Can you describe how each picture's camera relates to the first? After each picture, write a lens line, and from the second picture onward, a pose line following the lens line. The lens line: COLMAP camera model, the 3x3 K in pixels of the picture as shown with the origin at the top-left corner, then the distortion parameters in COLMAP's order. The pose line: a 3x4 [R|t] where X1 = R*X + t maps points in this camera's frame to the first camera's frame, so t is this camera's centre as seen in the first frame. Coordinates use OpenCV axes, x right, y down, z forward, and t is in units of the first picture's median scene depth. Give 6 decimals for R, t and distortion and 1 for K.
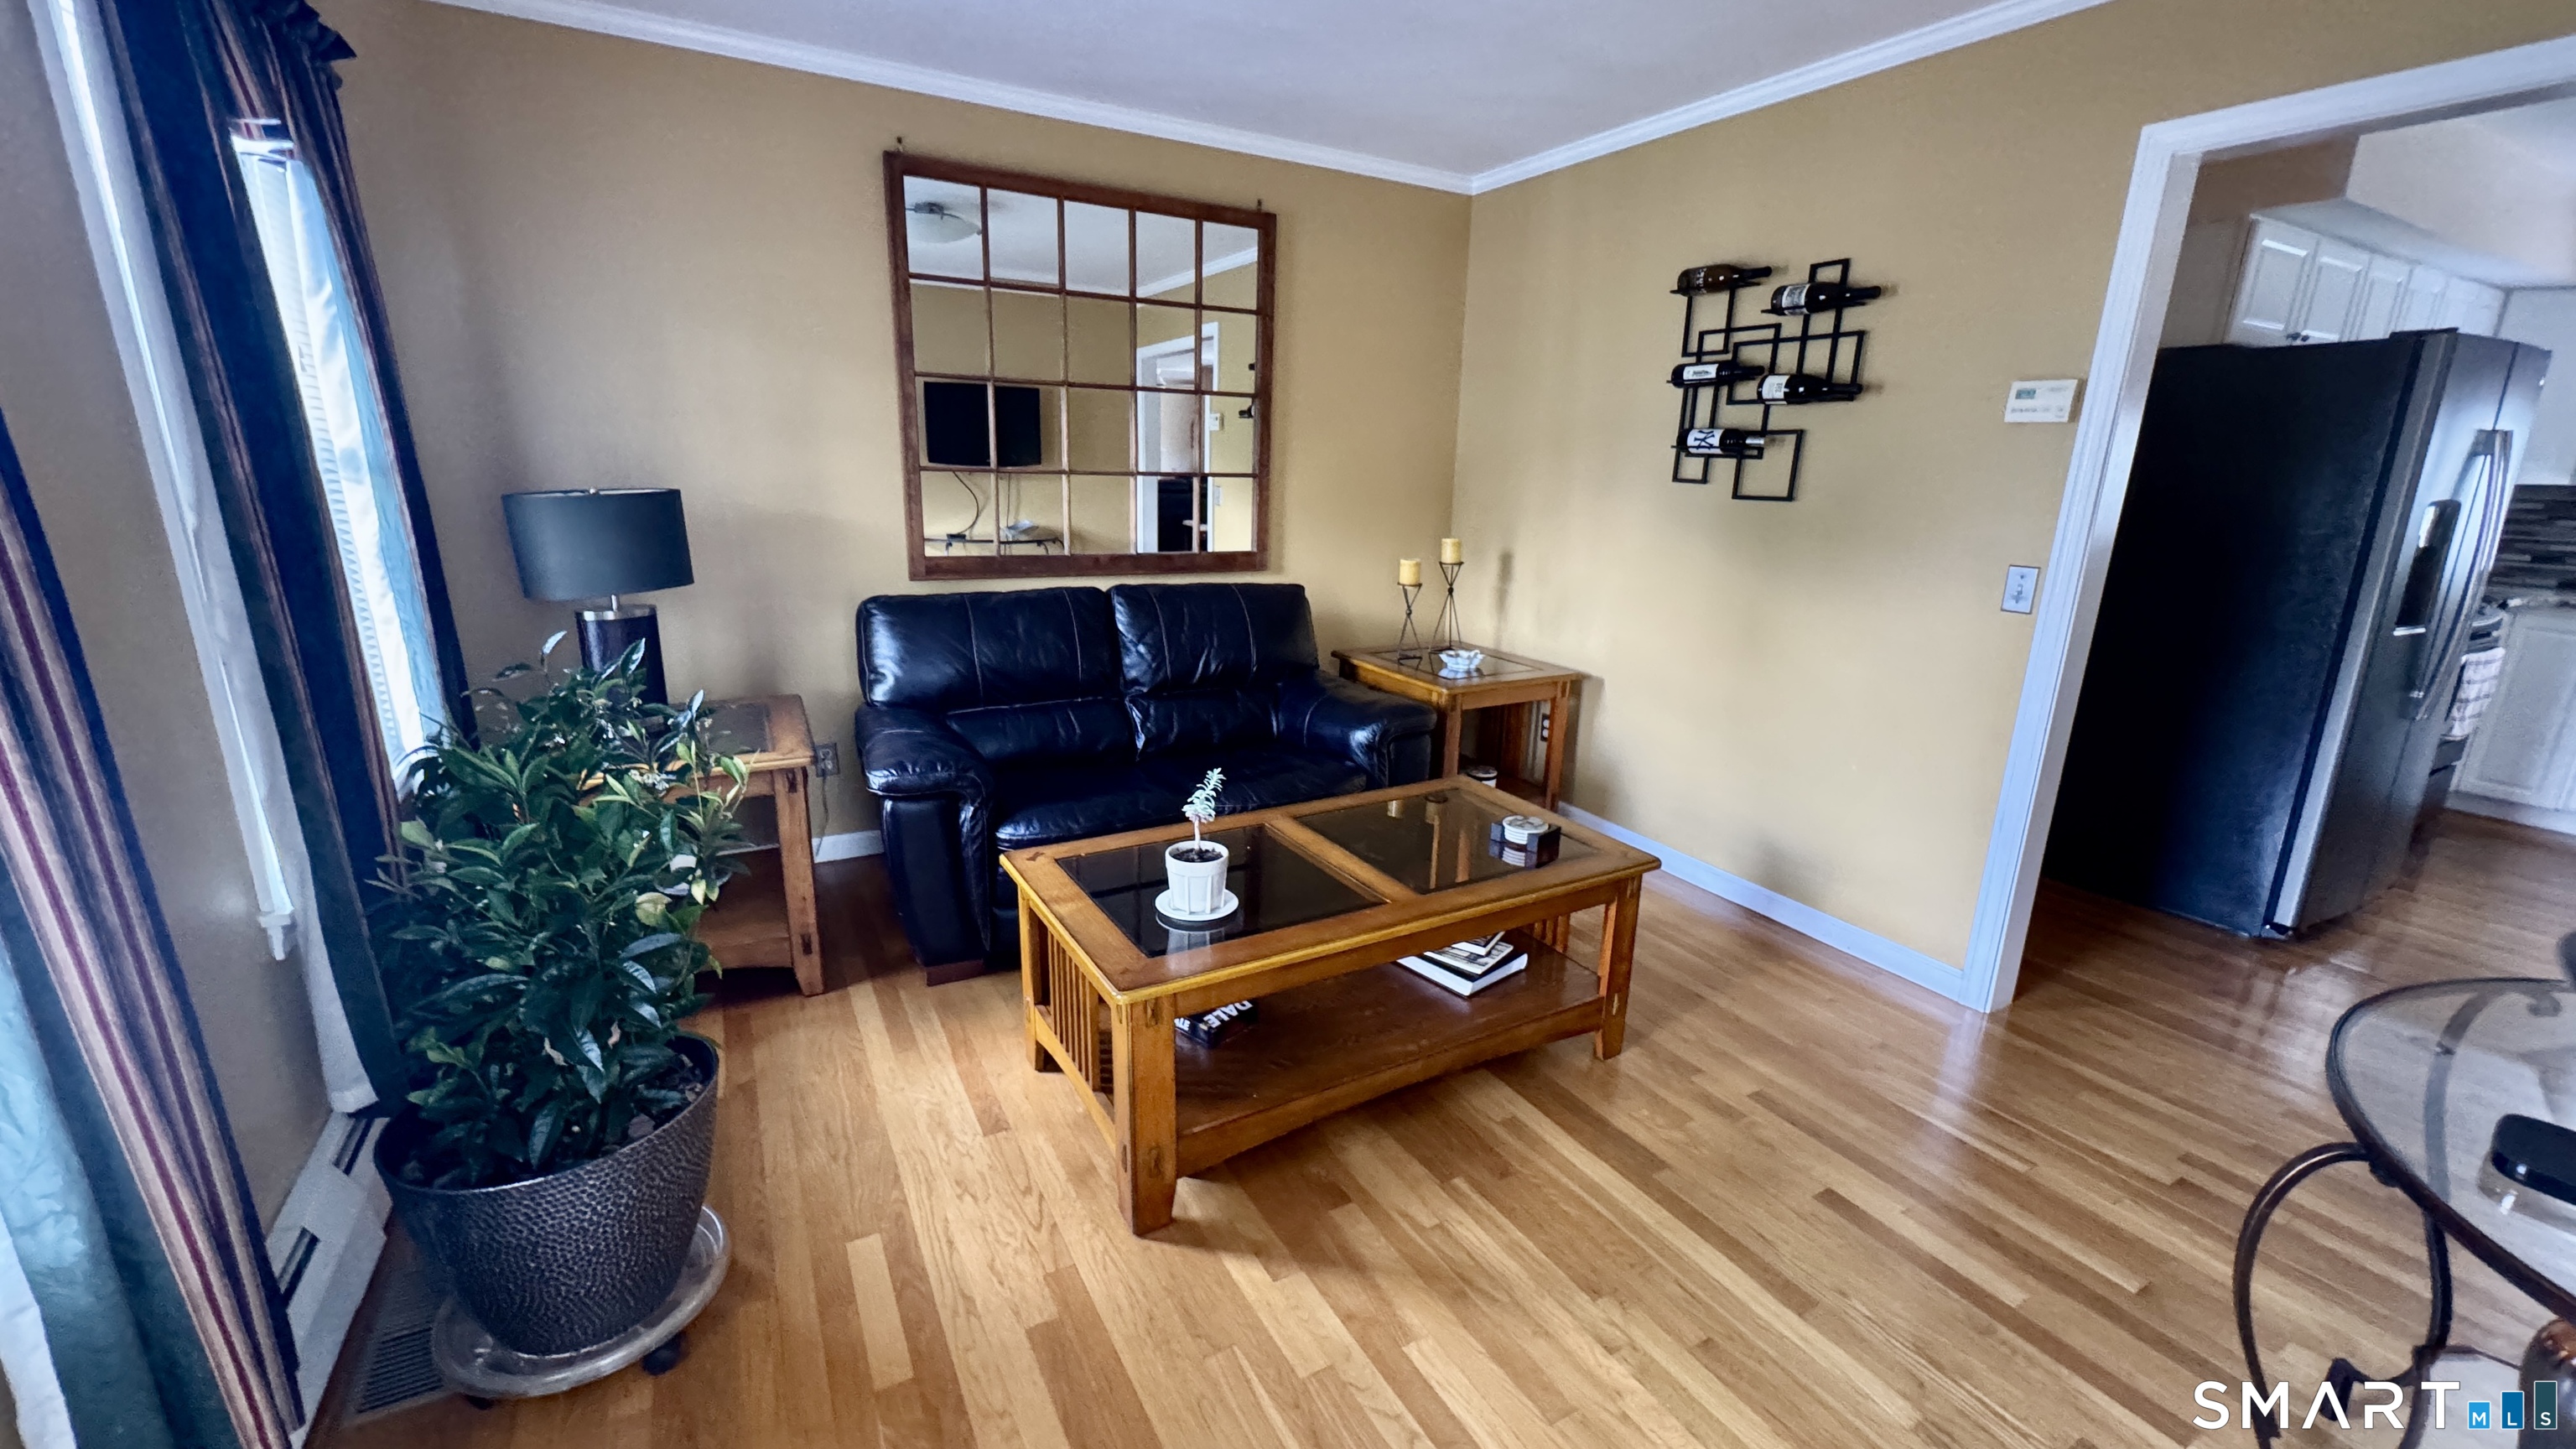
lens RADIAL K [[1025.9, 0, 1282.5], [0, 1025.9, 739.6], [0, 0, 1]] dist [-0.003679, 0.000076]
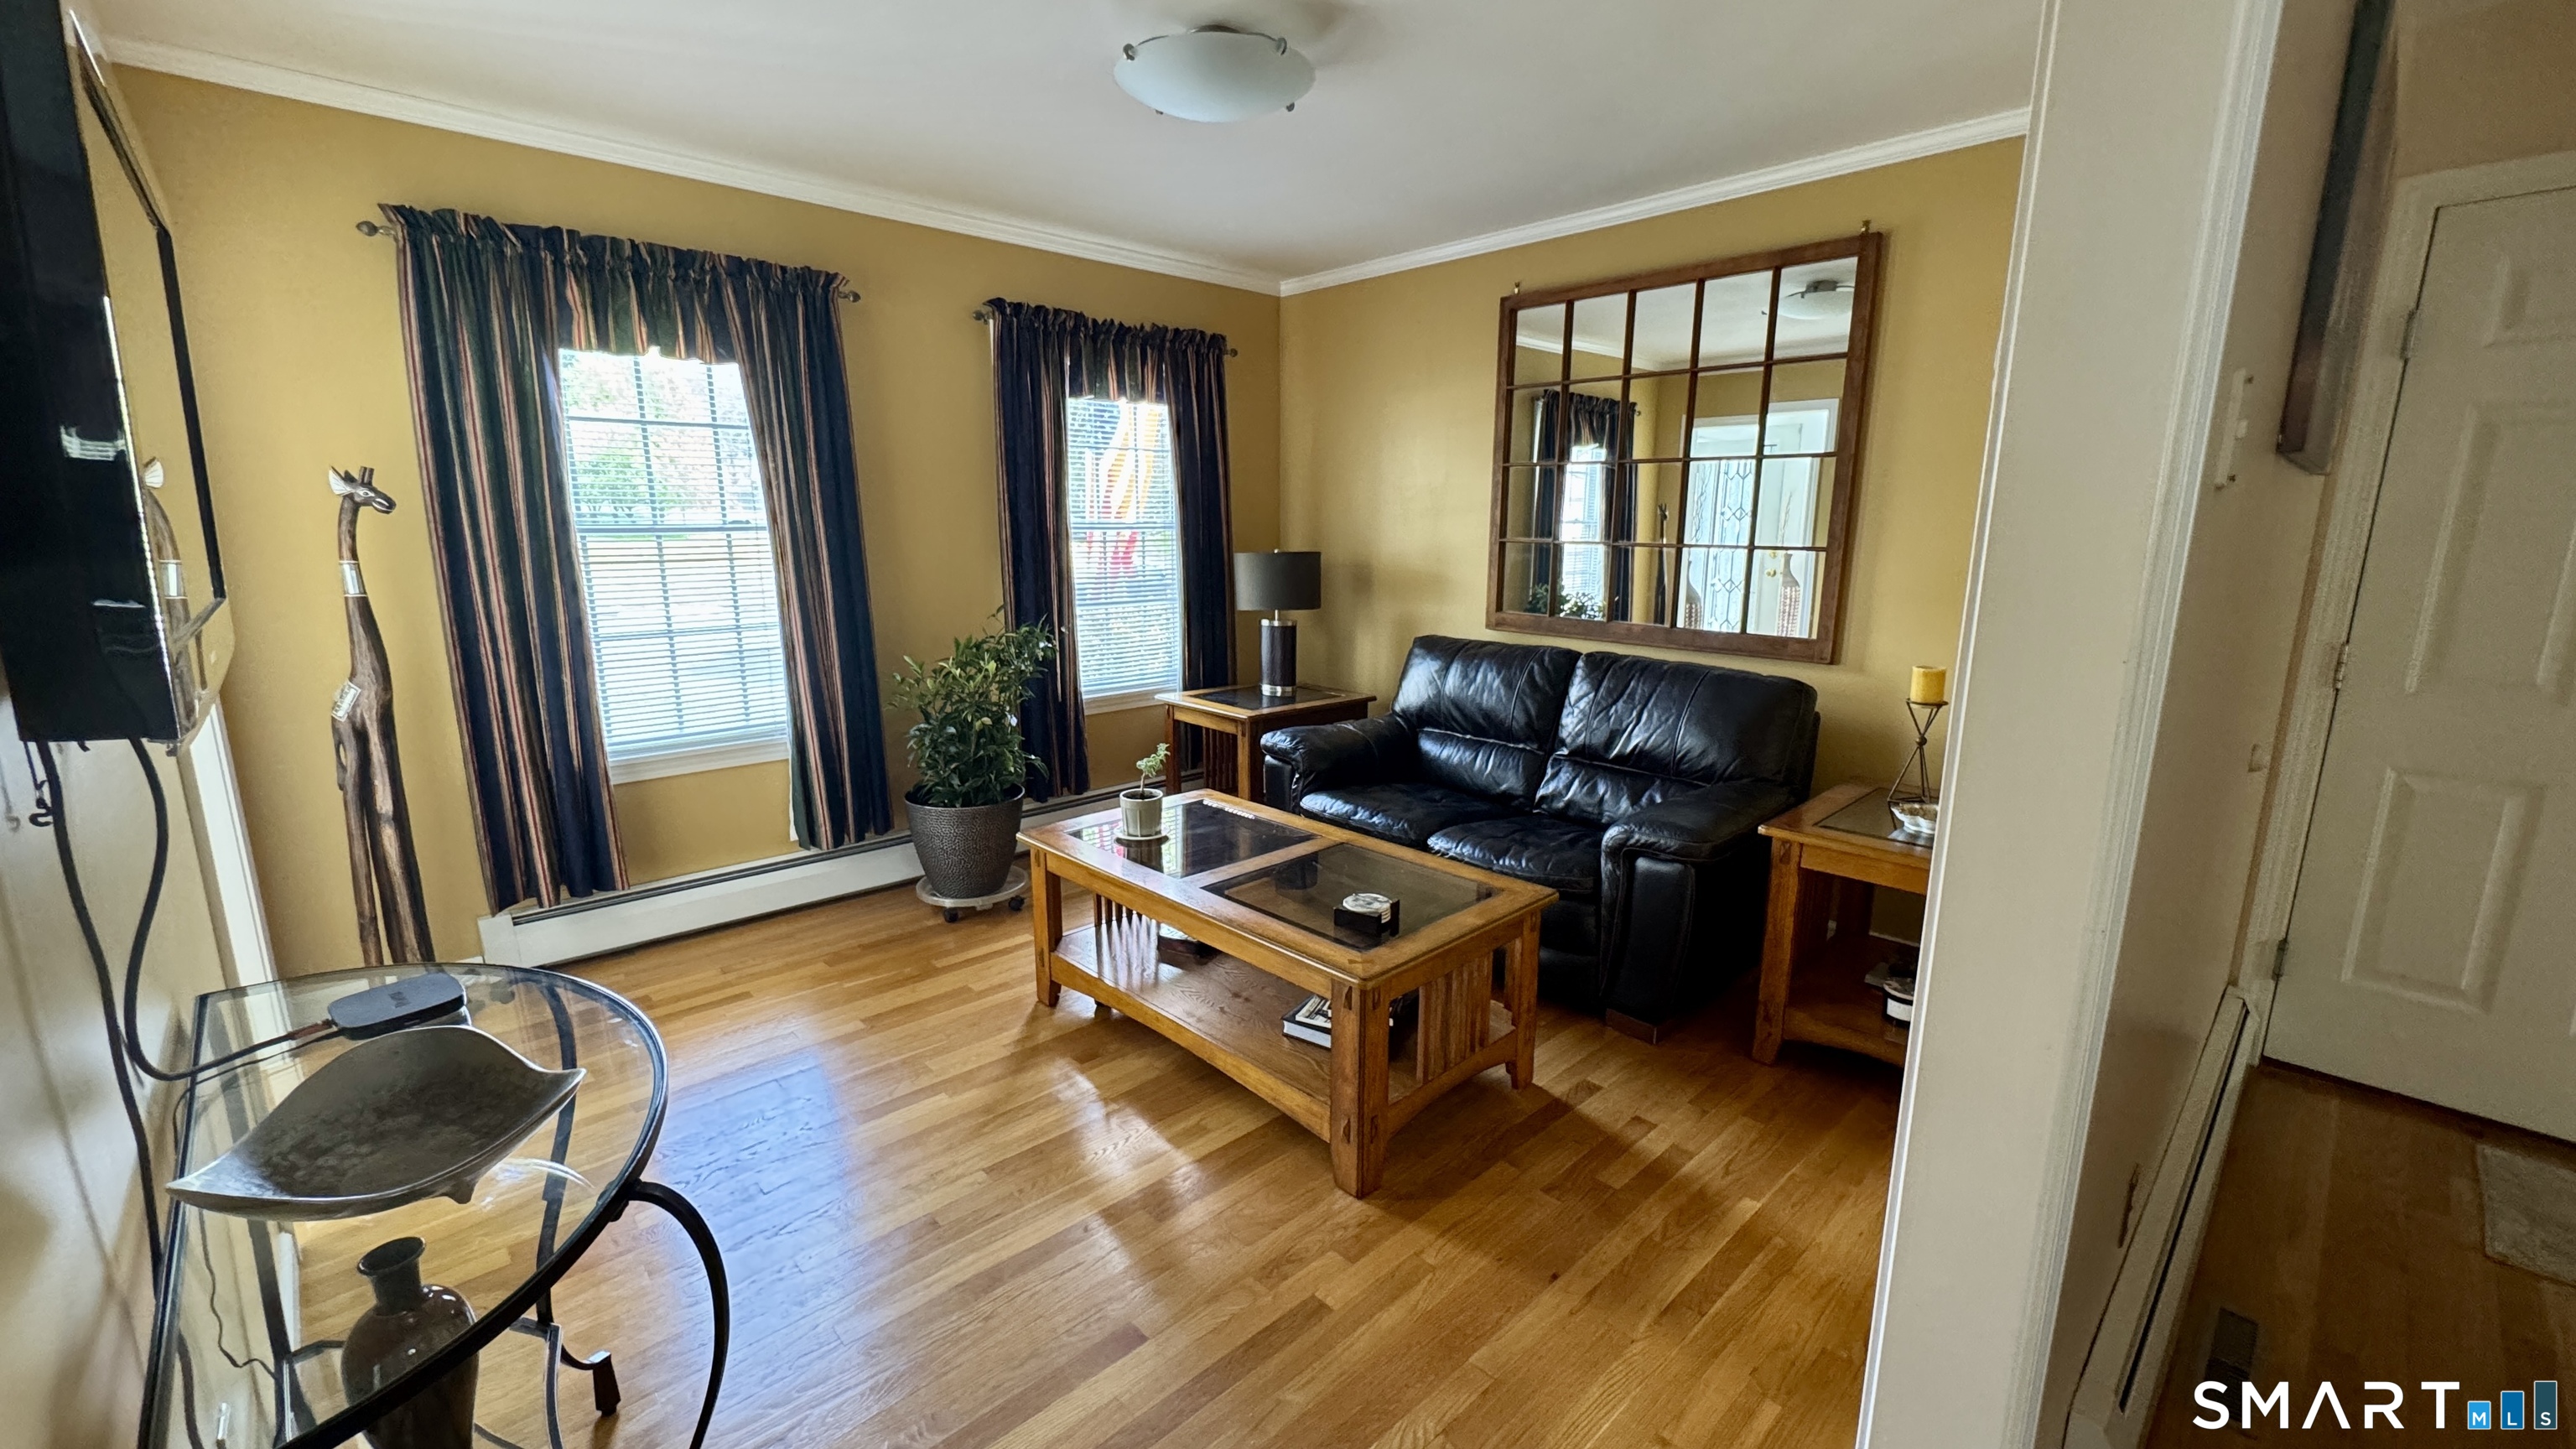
lens RADIAL K [[1025.9, 0, 1271.3], [0, 1025.9, 722.8], [0, 0, 1]] dist [-0.003679, 0.000076]
pose [[0.234620, 0.168275, -0.957412, 0.859247], [-0.253121, 0.961503, 0.106965, -0.122985], [0.938554, 0.217245, 0.268182, 0.492448]]
